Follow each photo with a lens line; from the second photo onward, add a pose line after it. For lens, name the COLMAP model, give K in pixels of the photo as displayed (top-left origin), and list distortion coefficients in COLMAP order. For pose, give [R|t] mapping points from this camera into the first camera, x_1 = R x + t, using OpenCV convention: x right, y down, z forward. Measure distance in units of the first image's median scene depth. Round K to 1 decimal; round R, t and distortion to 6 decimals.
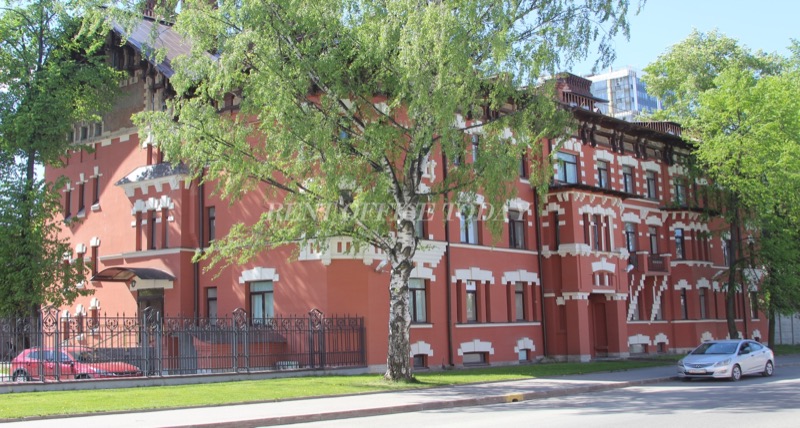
lens RADIAL K [[956.5, 0, 400.0], [0, 956.5, 214.0], [0, 0, 1]] dist [-0.168354, -0.010082]
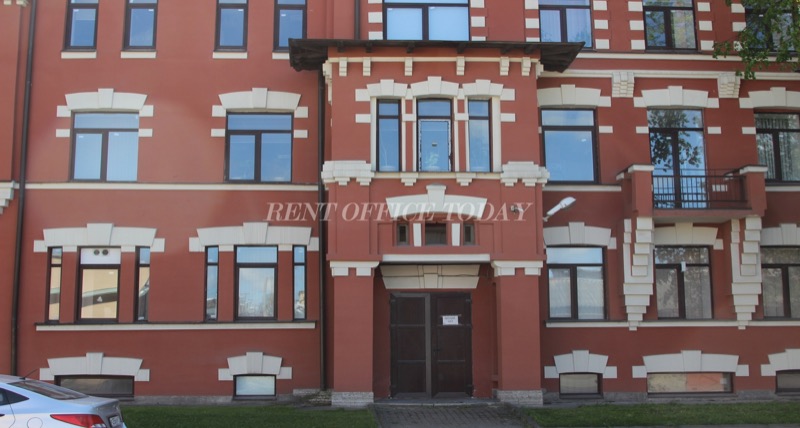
lens RADIAL K [[974.9, 0, 400.0], [0, 974.9, 214.0], [0, 0, 1]] dist [-0.010866, -0.015867]
pose [[0.725374, -0.069669, -0.684820, 0.539396], [0.077297, 0.996817, -0.019535, 0.068613], [0.684001, -0.038765, 0.728450, 0.642420]]
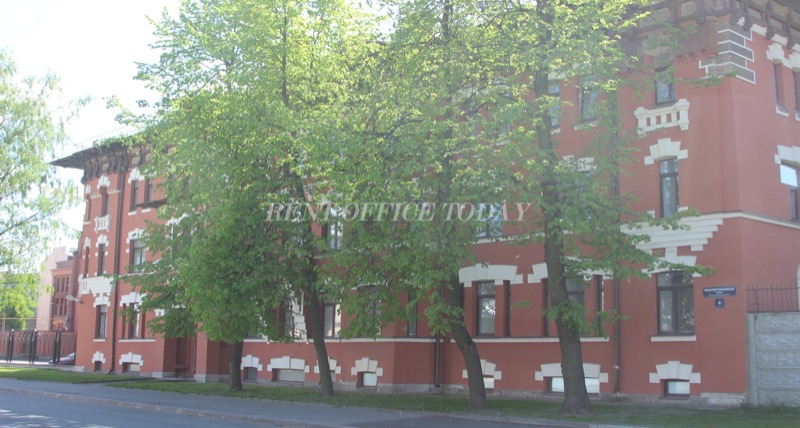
lens RADIAL K [[956.5, 0, 400.0], [0, 956.5, 214.0], [0, 0, 1]] dist [-0.168354, -0.010082]
pose [[-0.048870, -0.120345, -0.991529, 1.203135], [0.125196, 0.984147, -0.125619, 0.144278], [0.990928, -0.130275, -0.033028, 1.332397]]
